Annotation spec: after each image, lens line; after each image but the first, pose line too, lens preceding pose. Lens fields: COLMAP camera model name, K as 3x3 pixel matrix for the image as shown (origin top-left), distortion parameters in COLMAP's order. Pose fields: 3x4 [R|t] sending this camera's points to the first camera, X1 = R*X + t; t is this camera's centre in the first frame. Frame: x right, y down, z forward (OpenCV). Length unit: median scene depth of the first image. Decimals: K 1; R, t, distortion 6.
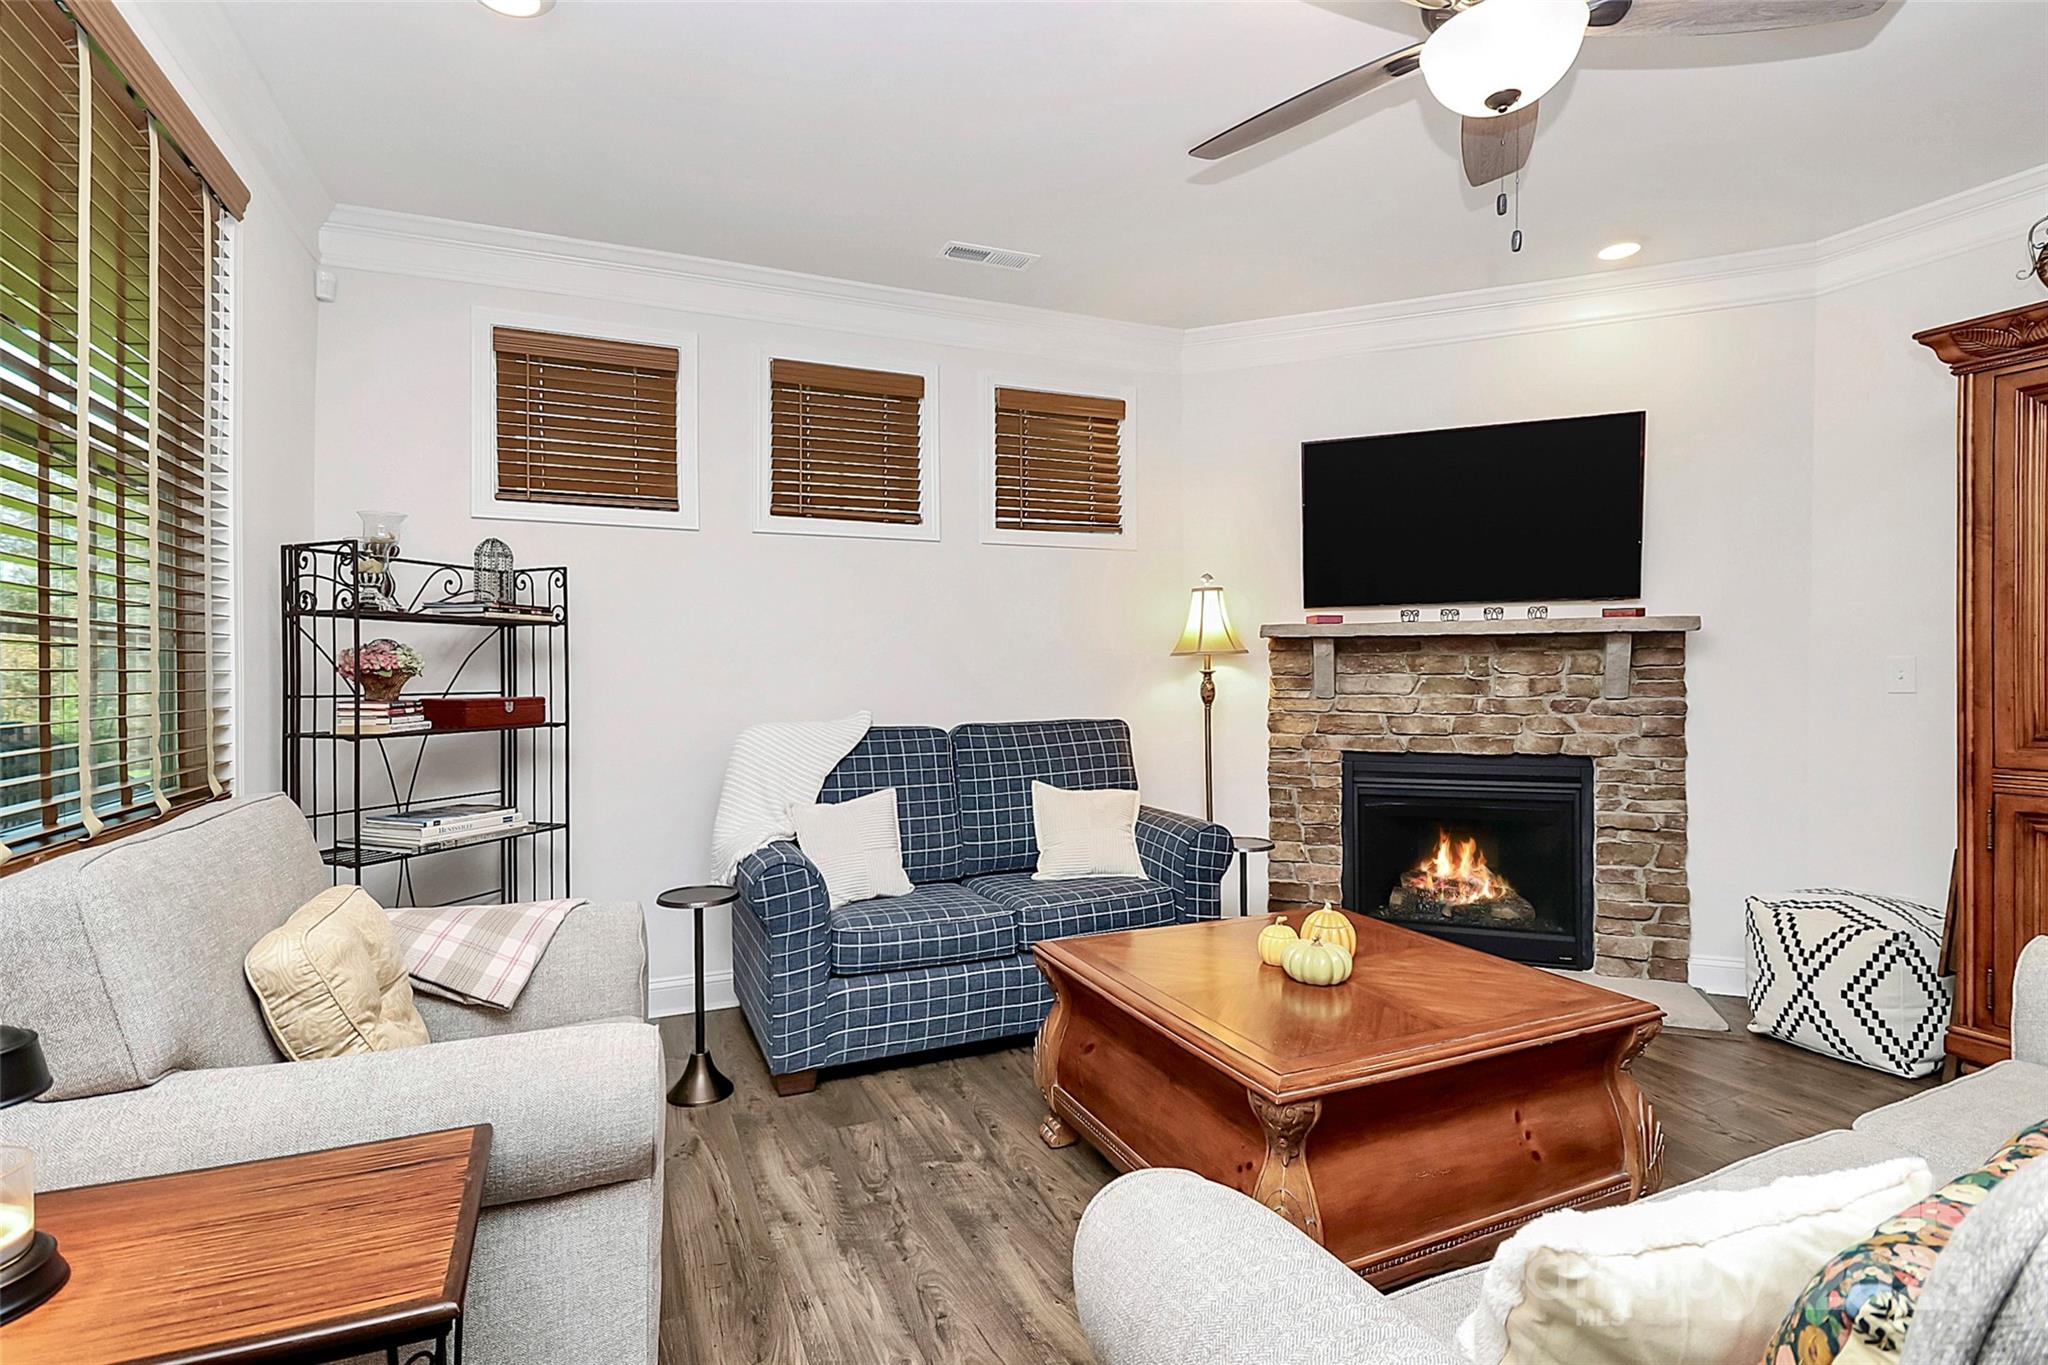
lens RADIAL K [[982.8, 0, 1027.4], [0, 982.8, 677.0], [0, 0, 1]] dist [-0.000424, -0.009009]
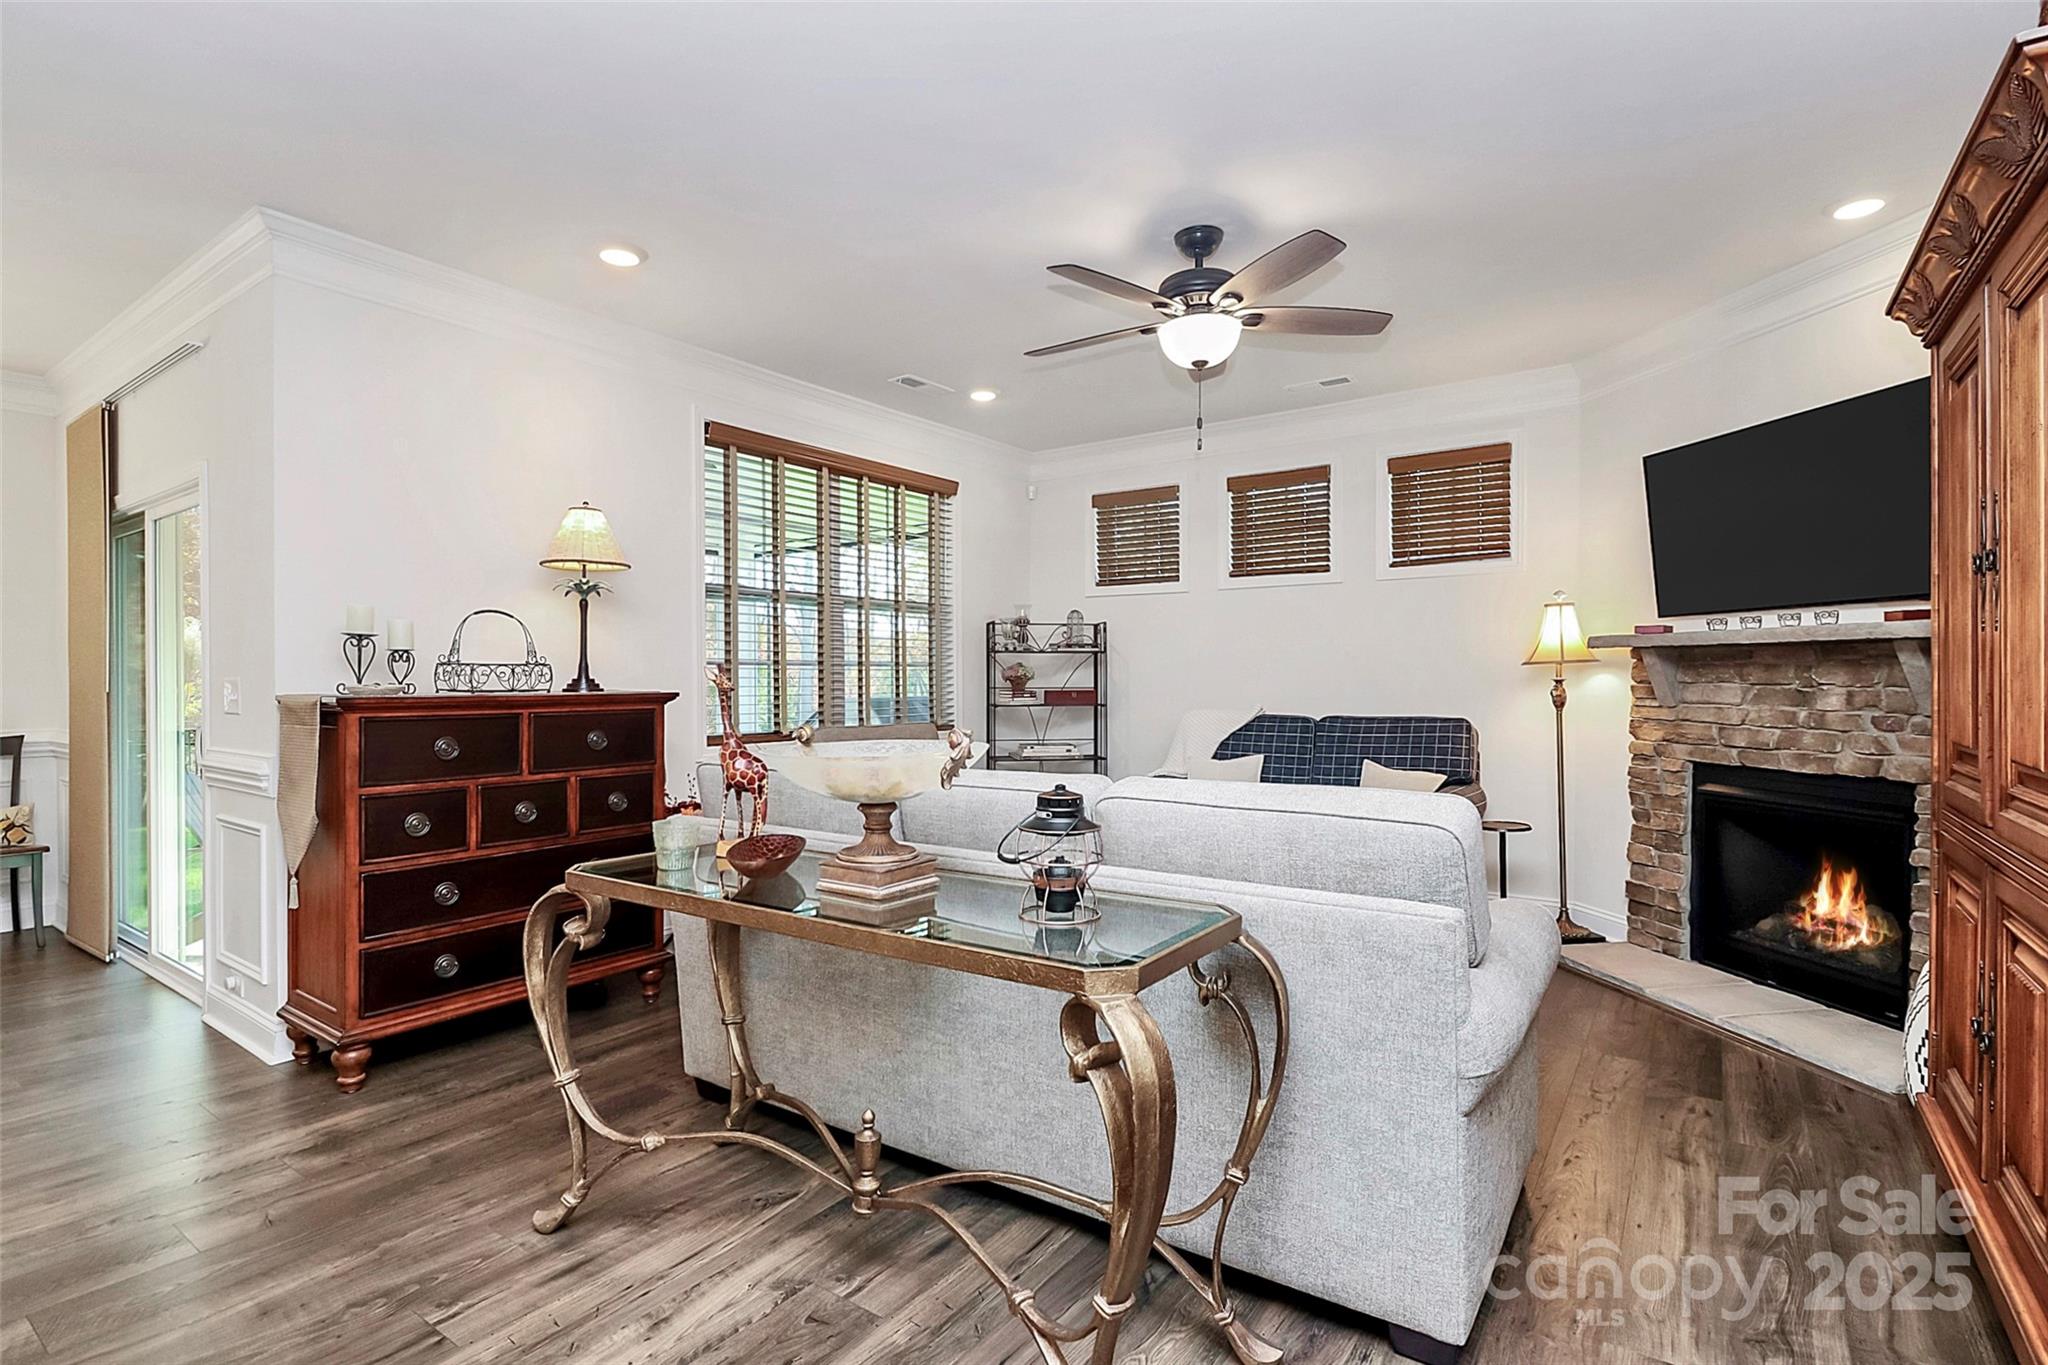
lens RADIAL K [[982.8, 0, 984.8], [0, 982.8, 679.8], [0, 0, 1]] dist [-0.000424, -0.009009]
pose [[0.490498, 0.009239, -0.871394, 0.870318], [-0.002453, 0.999954, 0.009222, -0.013949], [0.871439, -0.002386, 0.490498, -0.104204]]
